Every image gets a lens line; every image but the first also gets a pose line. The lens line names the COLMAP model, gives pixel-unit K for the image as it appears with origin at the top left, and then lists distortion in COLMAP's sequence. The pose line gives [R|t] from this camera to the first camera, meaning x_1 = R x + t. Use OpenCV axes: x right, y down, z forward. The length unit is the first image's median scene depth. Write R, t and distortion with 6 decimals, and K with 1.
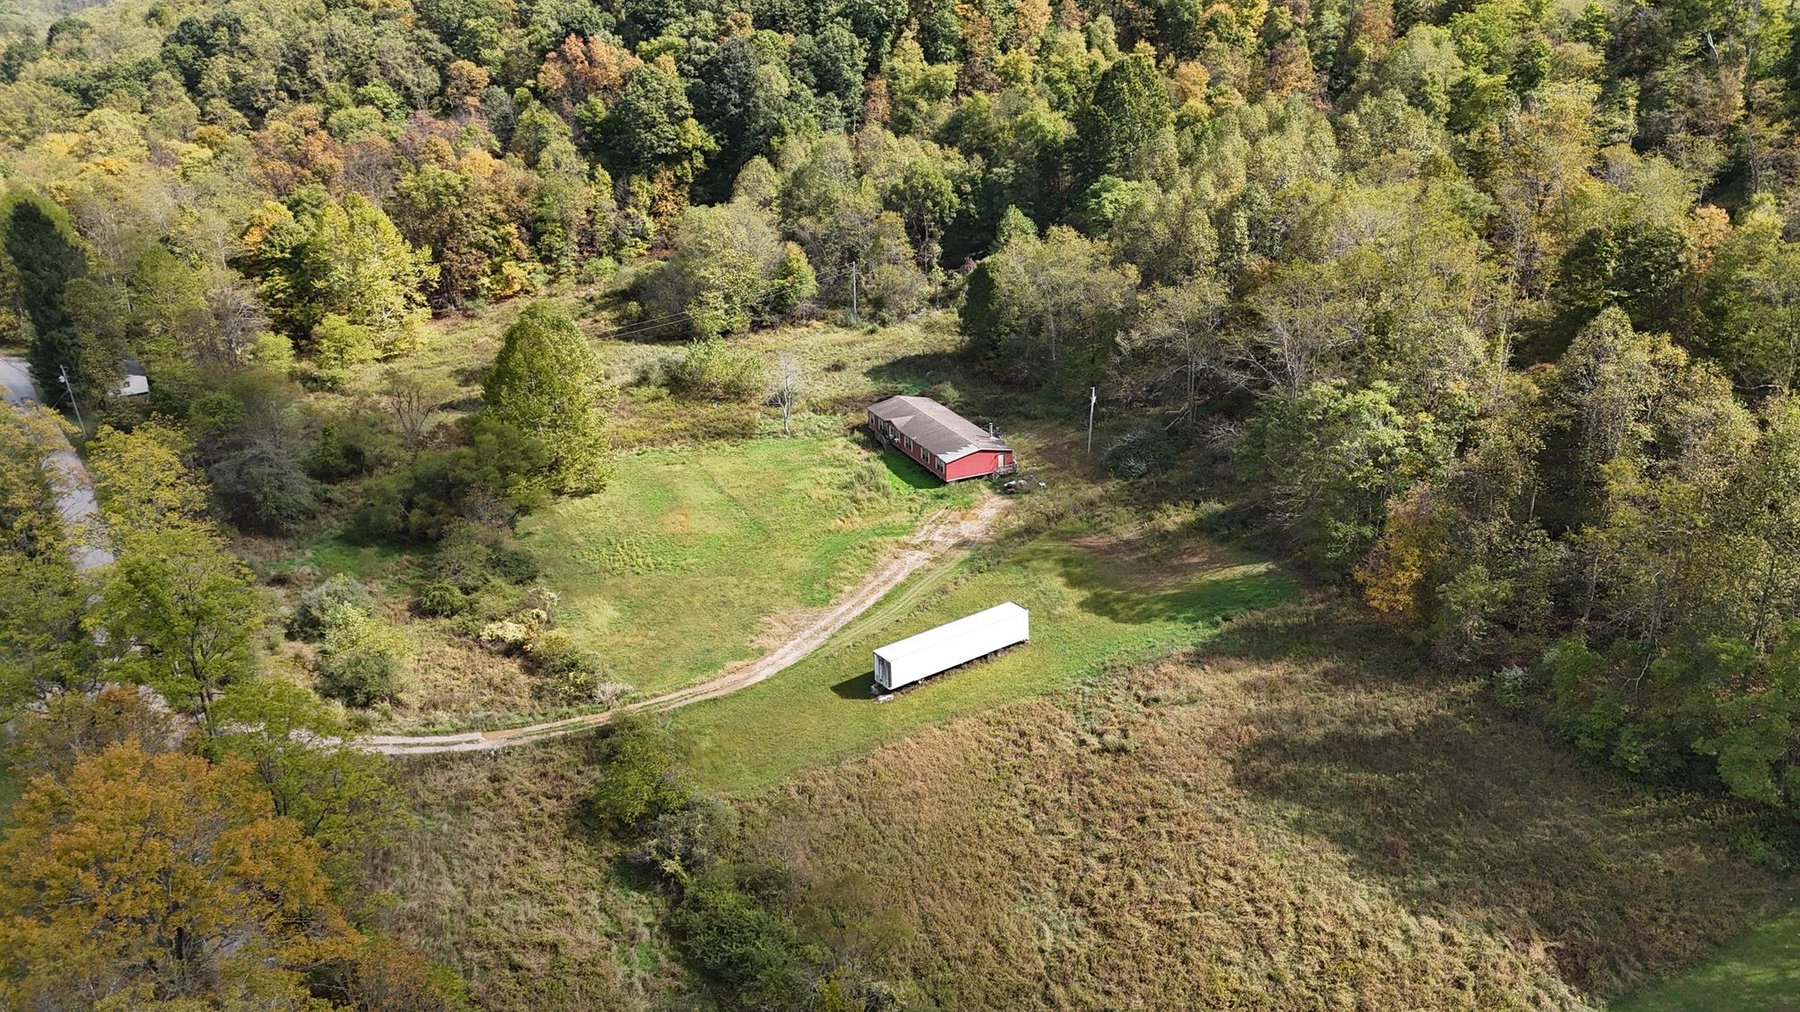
lens RADIAL K [[1320.2, 0, 900.0], [0, 1320.2, 506.0], [0, 0, 1]] dist [0.049946, -0.003889]
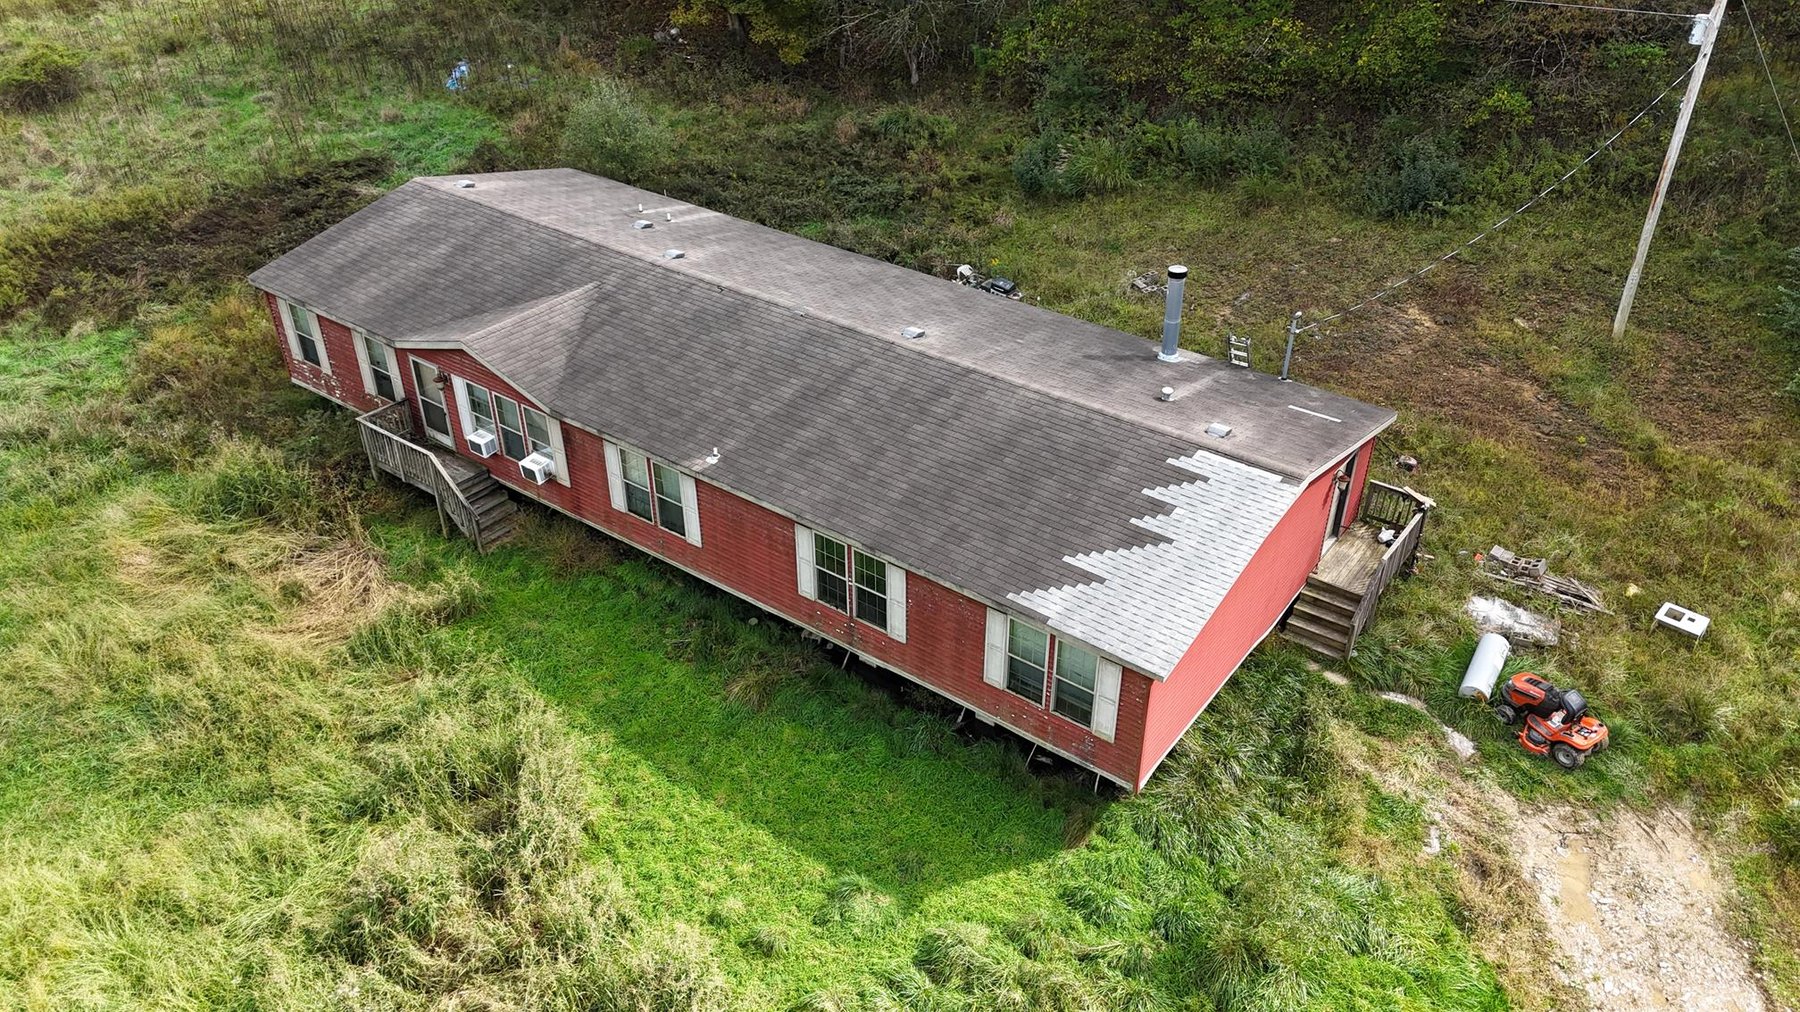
lens RADIAL K [[1317.5, 0, 900.0], [0, 1317.5, 506.0], [0, 0, 1]] dist [0.083739, -0.077153]
pose [[0.887115, -0.245087, 0.391100, -0.020760], [0.171756, 0.961807, 0.213139, -0.055361], [-0.428400, -0.121905, 0.895328, 0.654575]]
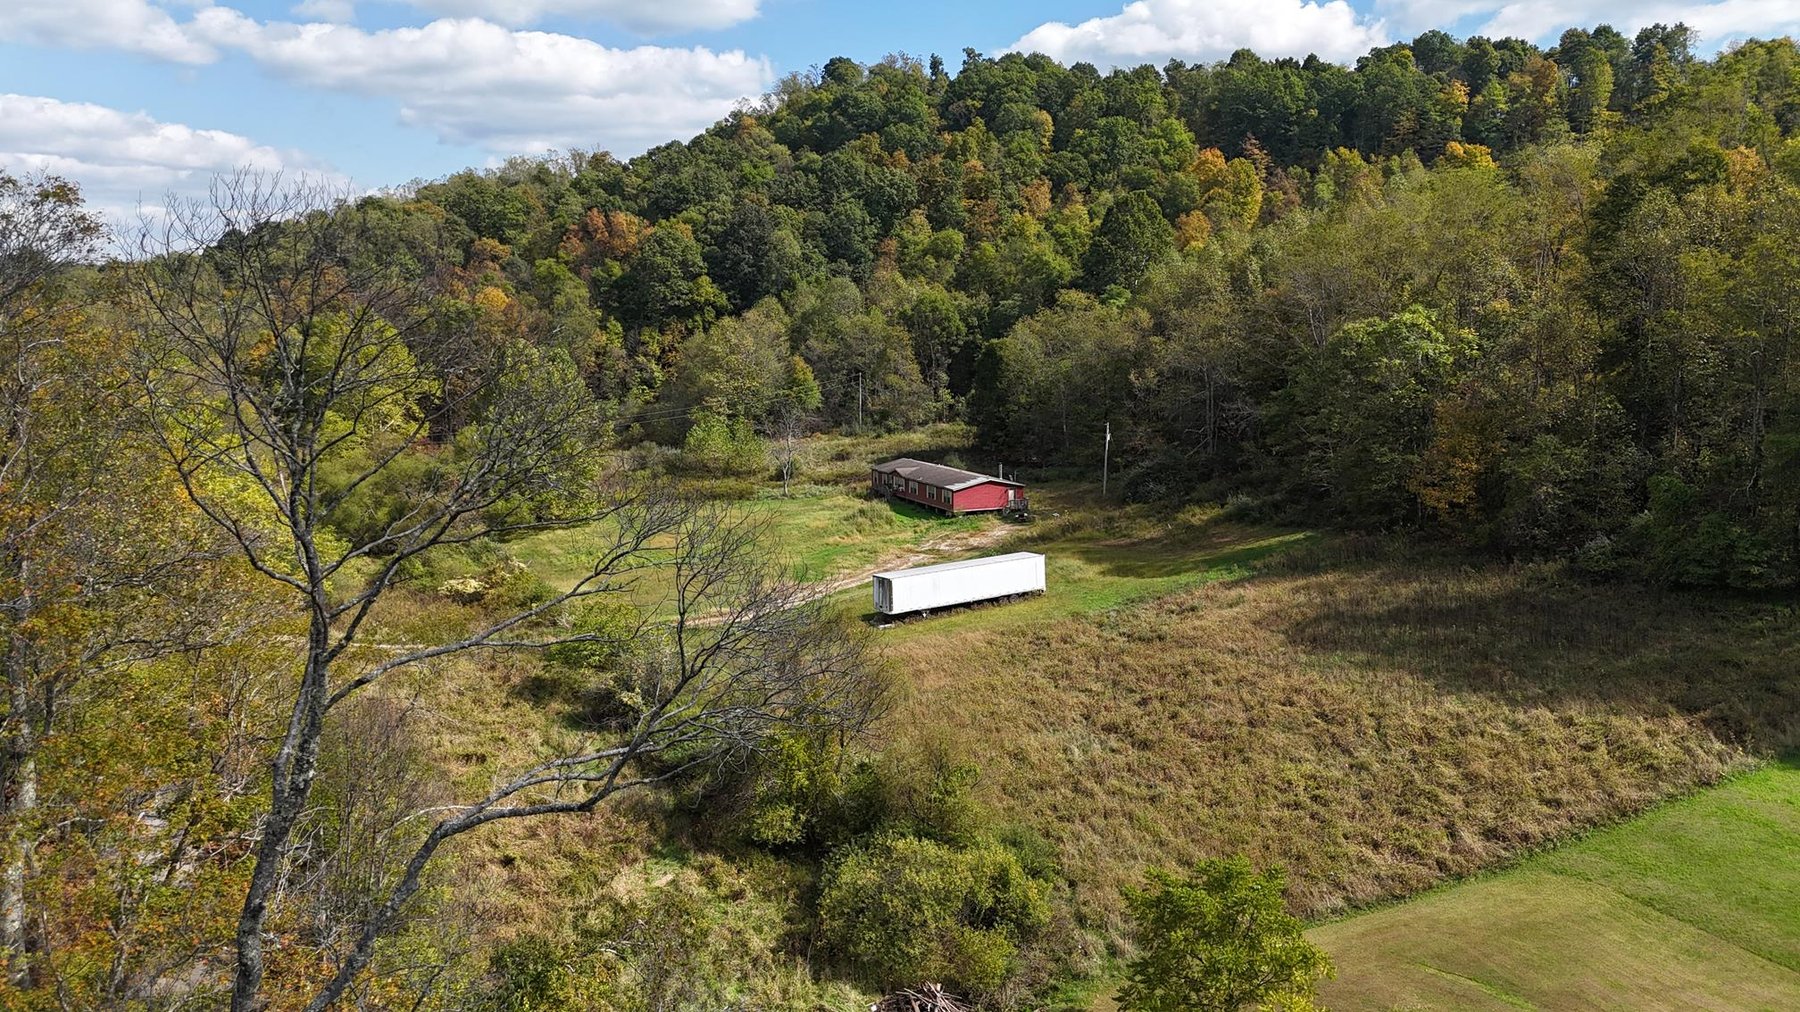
lens RADIAL K [[1317.5, 0, 900.0], [0, 1317.5, 506.0], [0, 0, 1]] dist [0.083739, -0.077153]
pose [[0.999875, 0.015116, -0.004688, 0.000911], [-0.015807, 0.968444, -0.248729, 0.154414], [0.000780, 0.248772, 0.968562, 0.064461]]
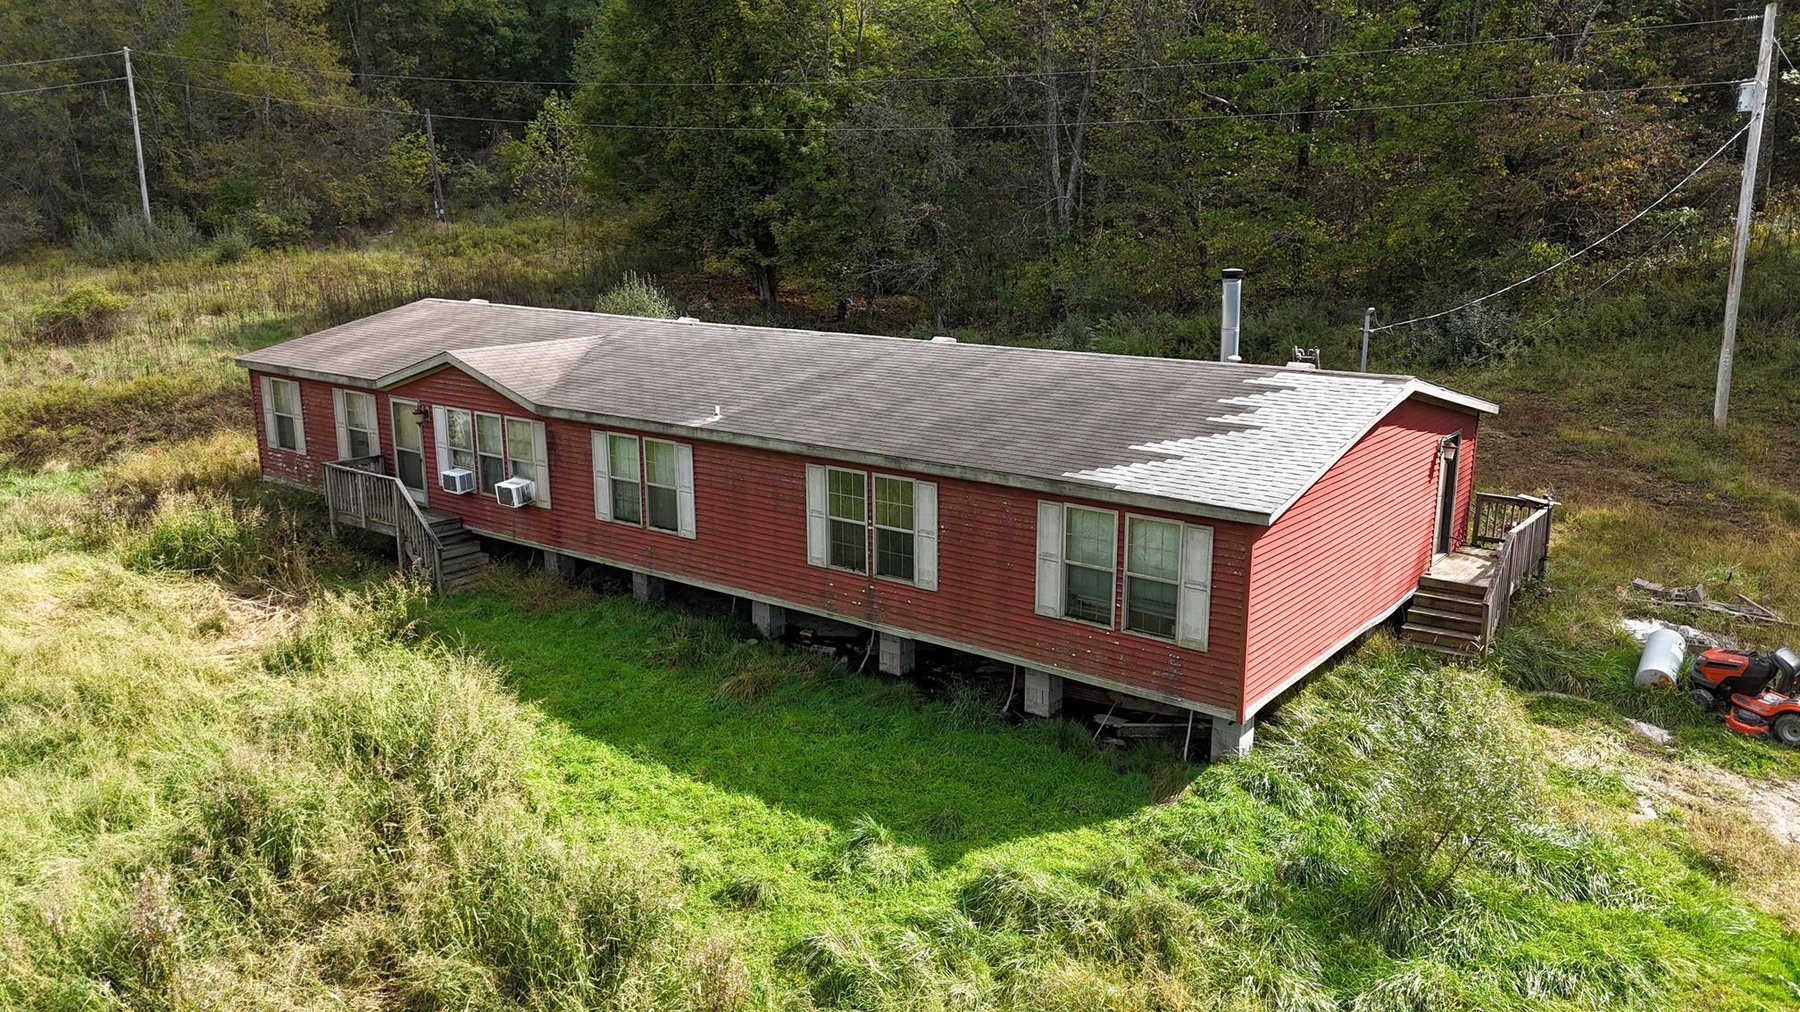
lens RADIAL K [[1317.5, 0, 900.0], [0, 1317.5, 506.0], [0, 0, 1]] dist [0.083739, -0.077153]
pose [[0.894943, -0.095843, 0.435765, -0.020782], [0.168197, 0.977073, -0.130532, -0.018468], [-0.413264, 0.190113, 0.890545, 0.670398]]
